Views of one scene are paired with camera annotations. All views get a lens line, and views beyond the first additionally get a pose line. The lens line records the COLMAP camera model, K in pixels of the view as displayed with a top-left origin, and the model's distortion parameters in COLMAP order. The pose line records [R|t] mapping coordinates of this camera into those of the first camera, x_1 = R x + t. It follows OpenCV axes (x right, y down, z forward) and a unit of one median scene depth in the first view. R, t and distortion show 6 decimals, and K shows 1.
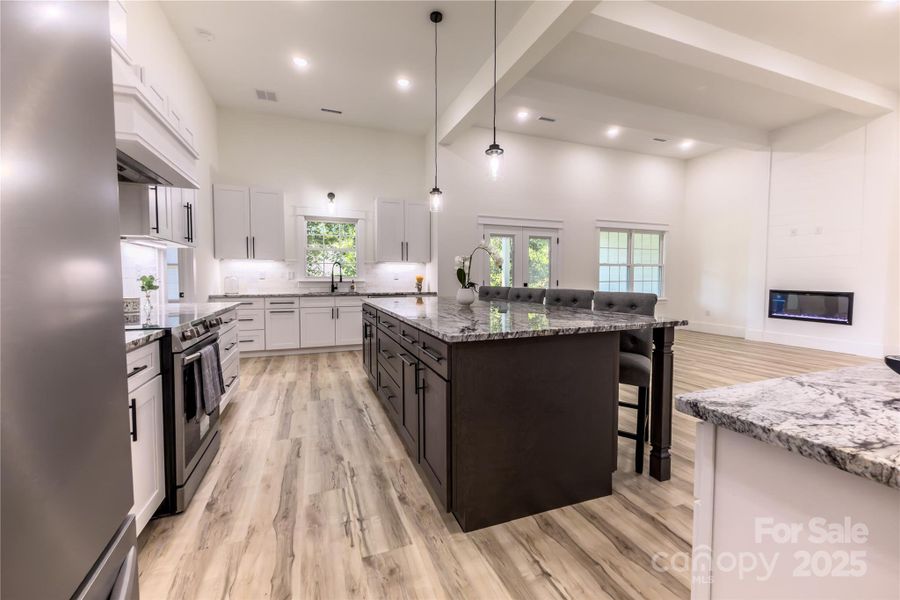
lens RADIAL K [[363.7, 0, 446.0], [0, 363.7, 294.1], [0, 0, 1]] dist [-0.000818, 0.000017]
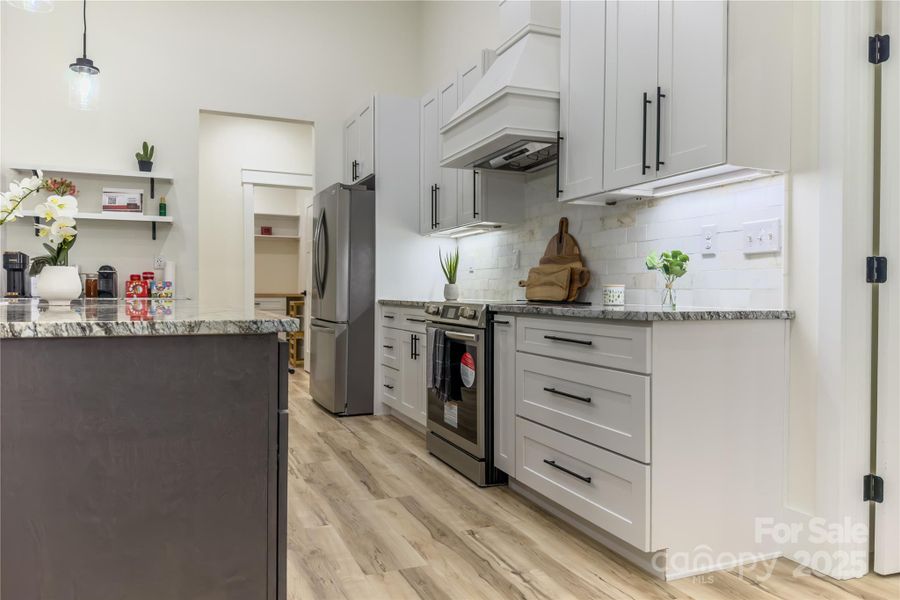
lens RADIAL K [[651.6, 0, 462.0], [0, 651.6, 303.5], [0, 0, 1]] dist [0.033791, -0.042848]
pose [[-0.998687, -0.004725, -0.051015, -0.248432], [-0.007959, 0.997958, 0.063374, -0.015584], [0.050611, 0.063697, -0.996685, 1.094692]]
